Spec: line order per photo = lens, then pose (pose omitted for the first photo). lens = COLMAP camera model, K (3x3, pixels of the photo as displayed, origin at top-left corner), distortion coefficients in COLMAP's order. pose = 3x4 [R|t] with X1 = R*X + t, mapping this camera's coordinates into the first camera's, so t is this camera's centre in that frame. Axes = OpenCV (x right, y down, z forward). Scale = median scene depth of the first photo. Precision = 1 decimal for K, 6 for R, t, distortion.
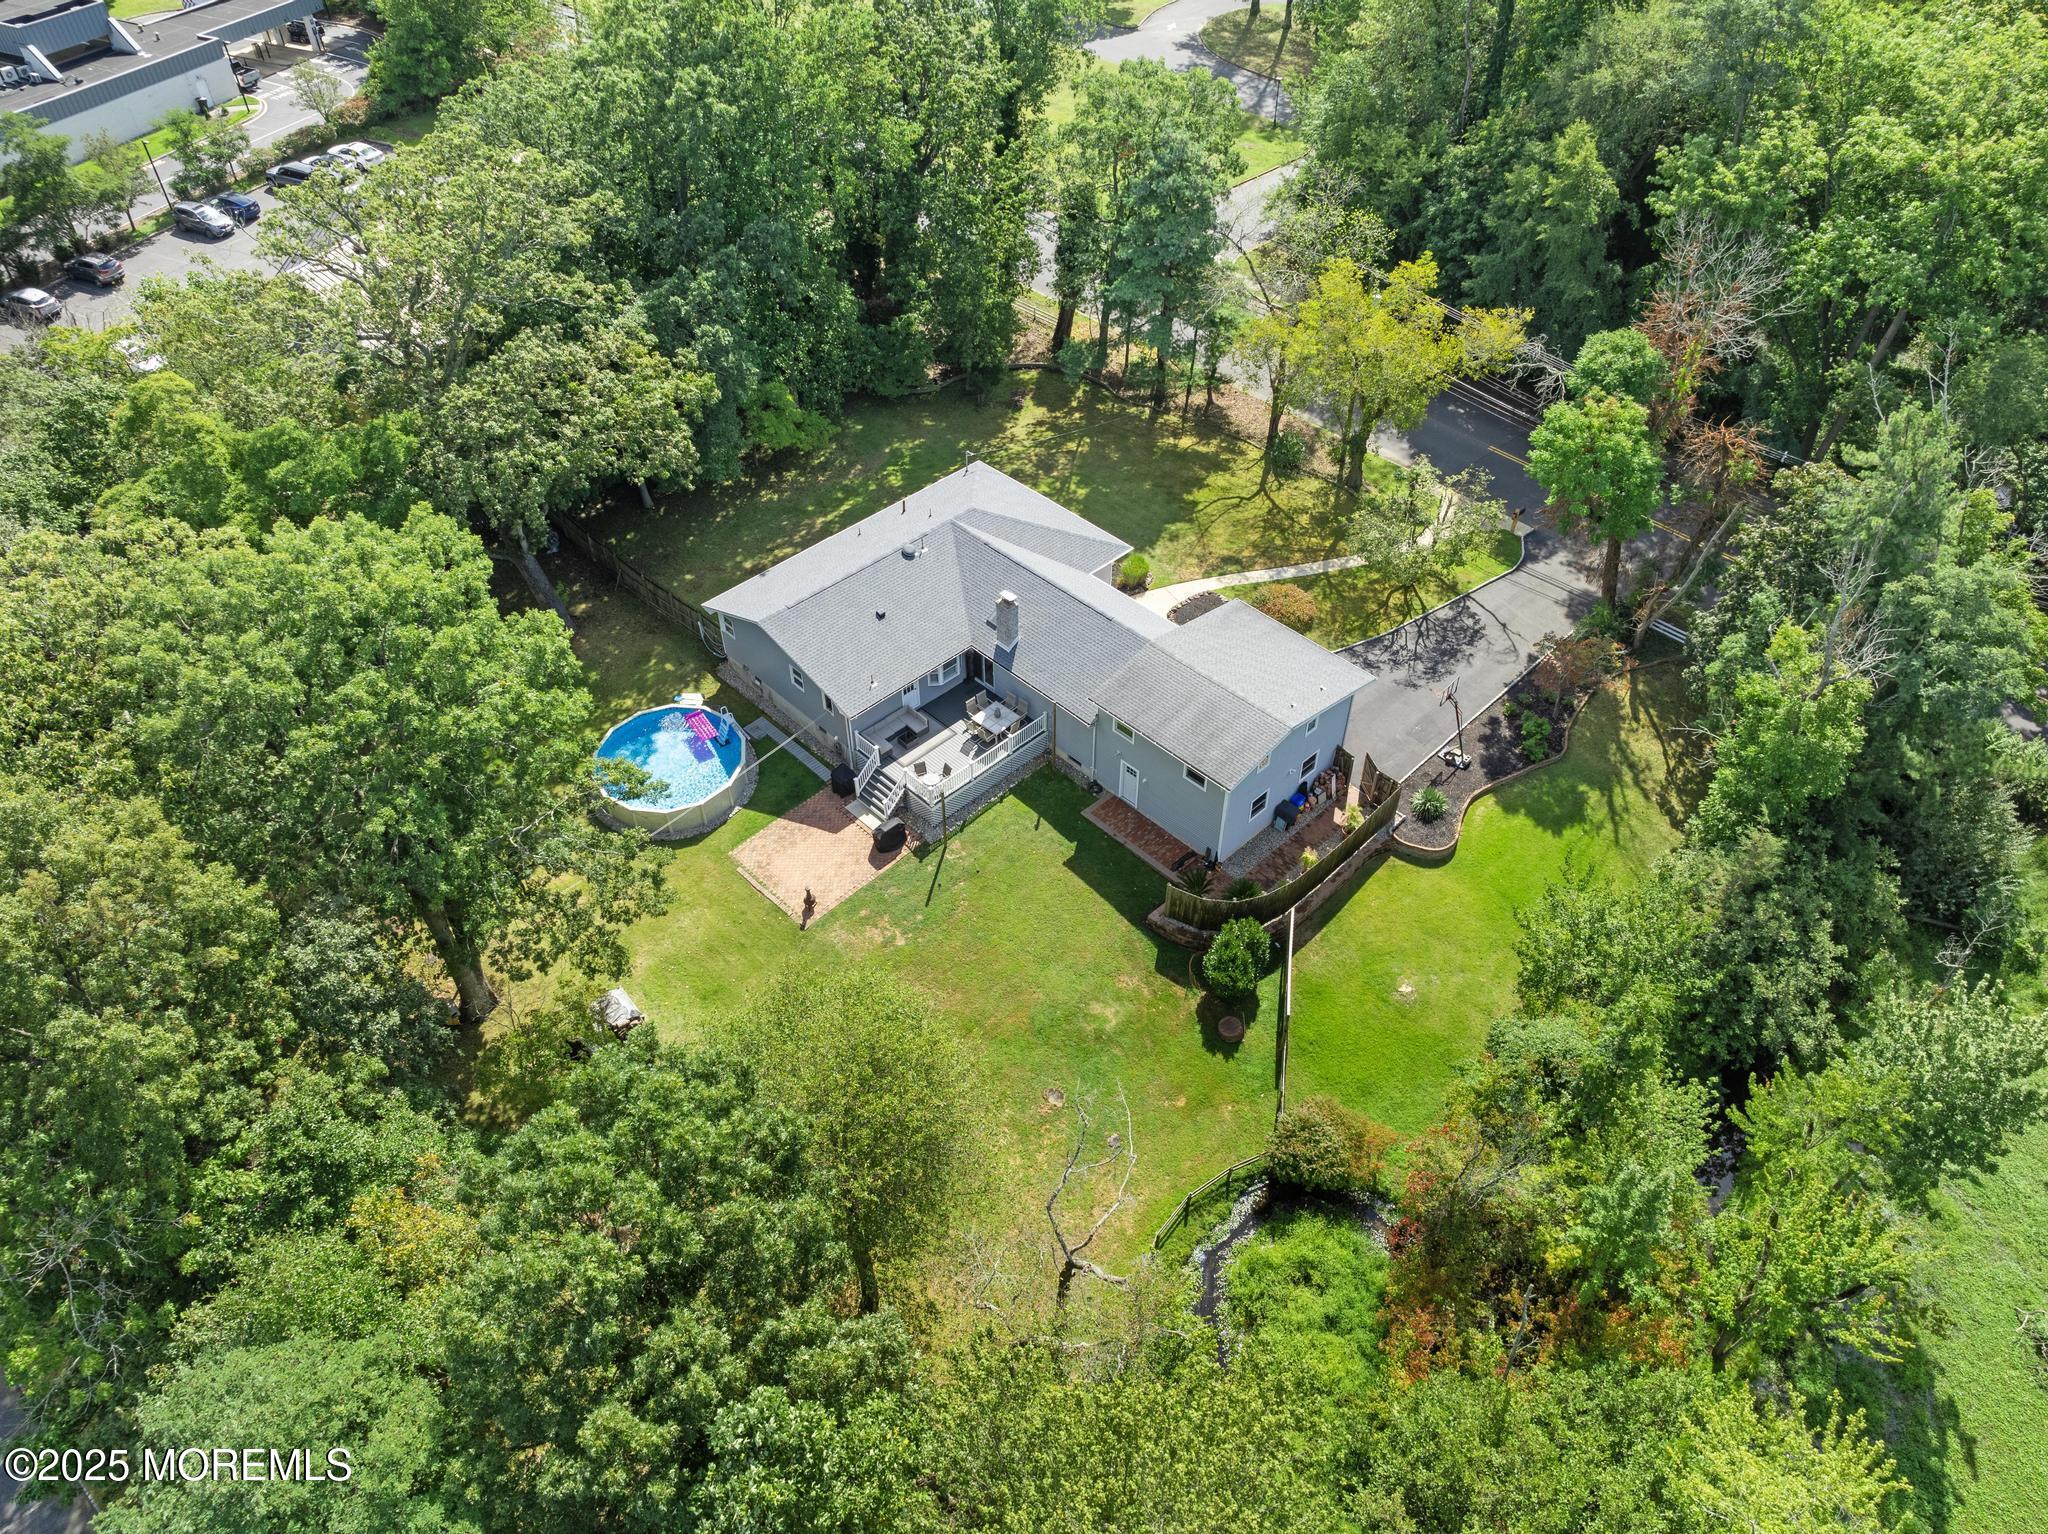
lens RADIAL K [[1437.9, 0, 997.5], [0, 1437.9, 767.9], [0, 0, 1]] dist [-0.040227, 0.008304]
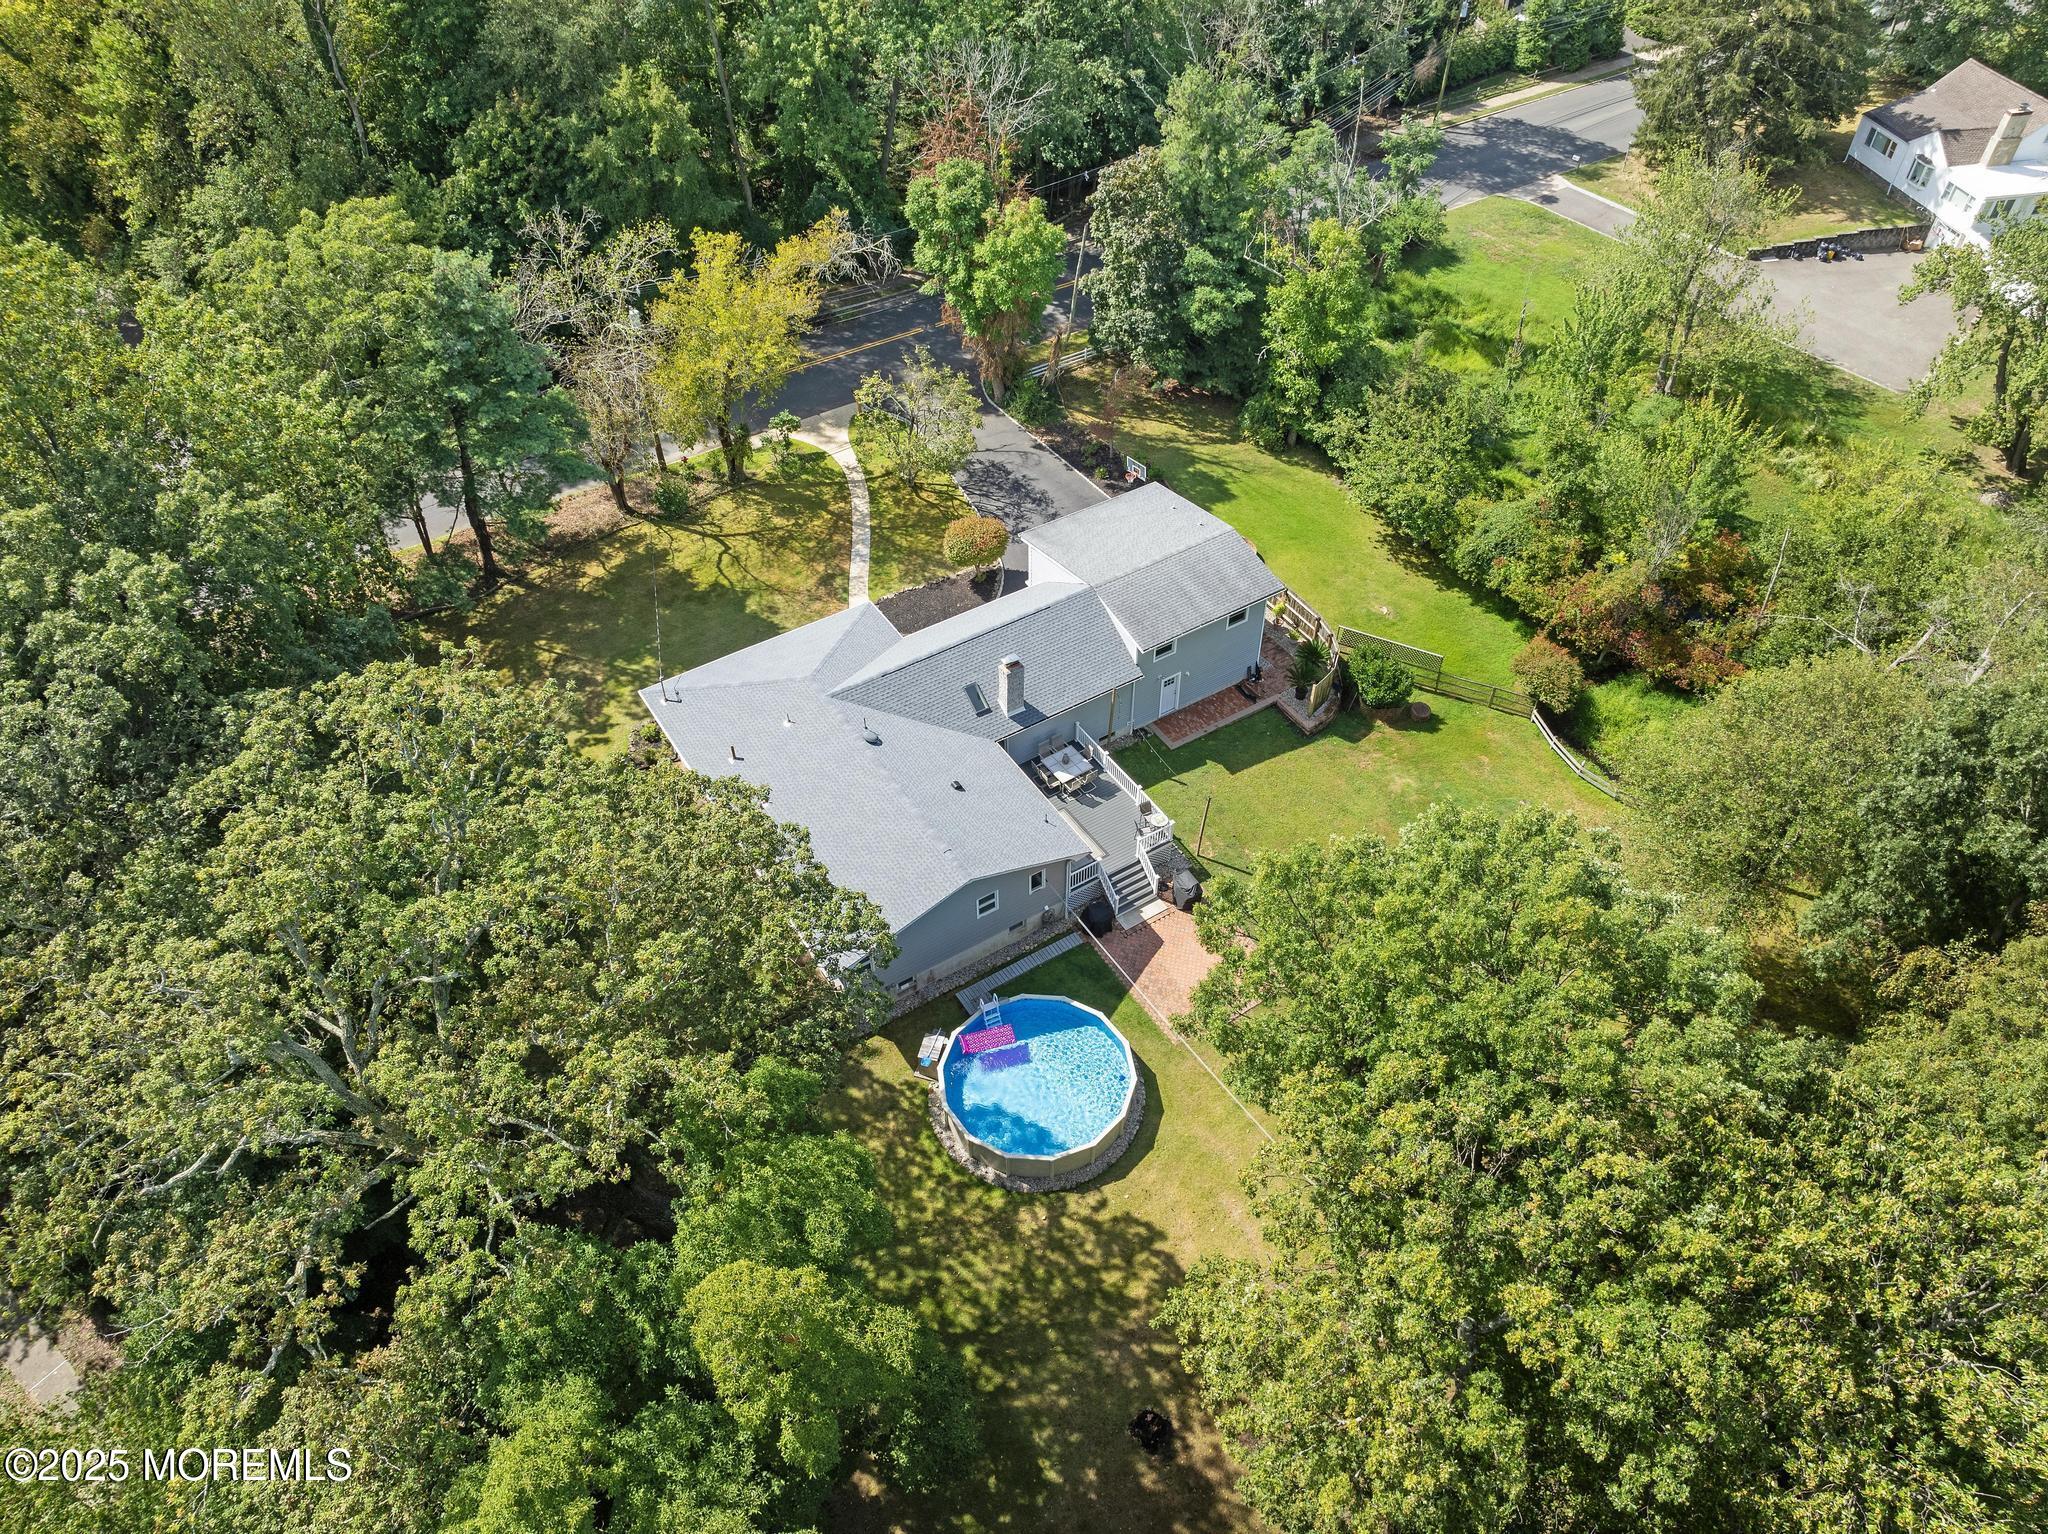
lens RADIAL K [[1437.9, 0, 1029.4], [0, 1437.9, 765.7], [0, 0, 1]] dist [-0.040227, 0.008304]
pose [[0.189976, -0.692827, 0.695629, -0.649935], [0.685015, 0.601109, 0.411610, -0.431479], [-0.703323, 0.398320, 0.588793, 0.461225]]
